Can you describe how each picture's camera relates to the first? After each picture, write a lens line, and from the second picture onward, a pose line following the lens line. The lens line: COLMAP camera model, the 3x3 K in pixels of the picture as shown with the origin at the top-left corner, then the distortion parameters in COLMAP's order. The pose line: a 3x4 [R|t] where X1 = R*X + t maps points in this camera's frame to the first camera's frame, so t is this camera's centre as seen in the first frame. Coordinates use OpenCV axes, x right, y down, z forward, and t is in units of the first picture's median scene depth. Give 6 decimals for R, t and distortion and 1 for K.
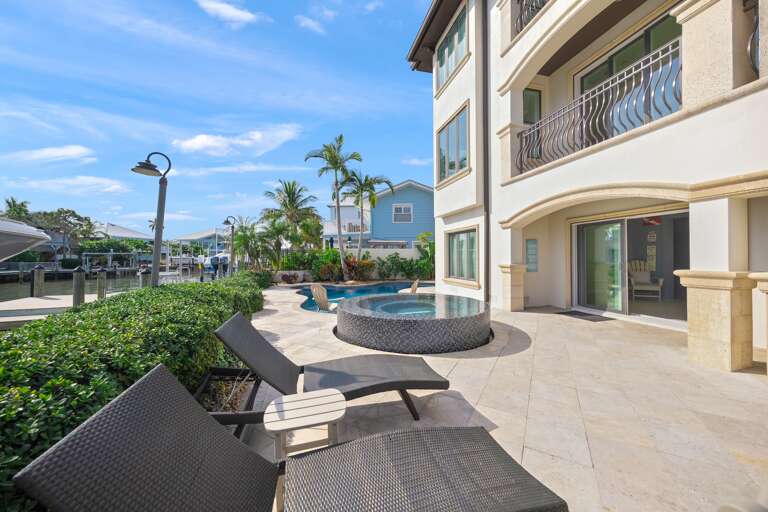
lens RADIAL K [[273.9, 0, 386.1], [0, 273.9, 258.5], [0, 0, 1]] dist [0.000672, 0.000140]
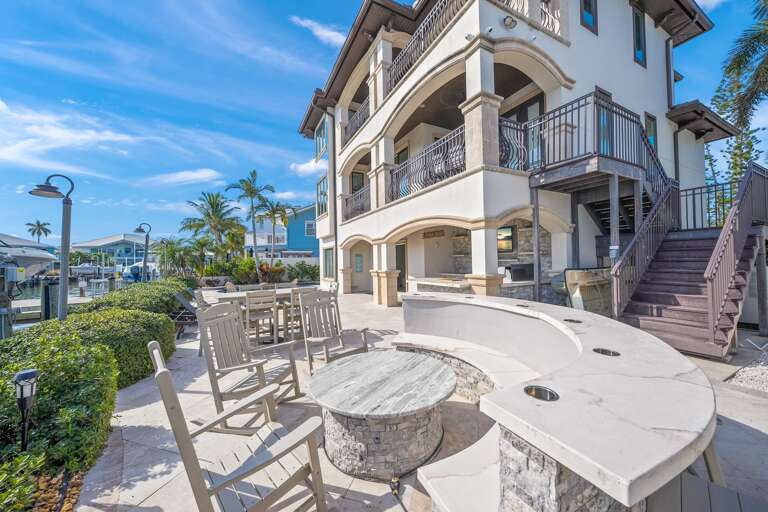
lens RADIAL K [[273.9, 0, 386.1], [0, 273.9, 258.5], [0, 0, 1]] dist [0.000672, 0.000140]
pose [[0.975894, -0.012715, 0.217873, 0.142050], [0.016238, 0.999765, -0.014385, -0.006665], [-0.217639, 0.017576, 0.975871, -0.374235]]
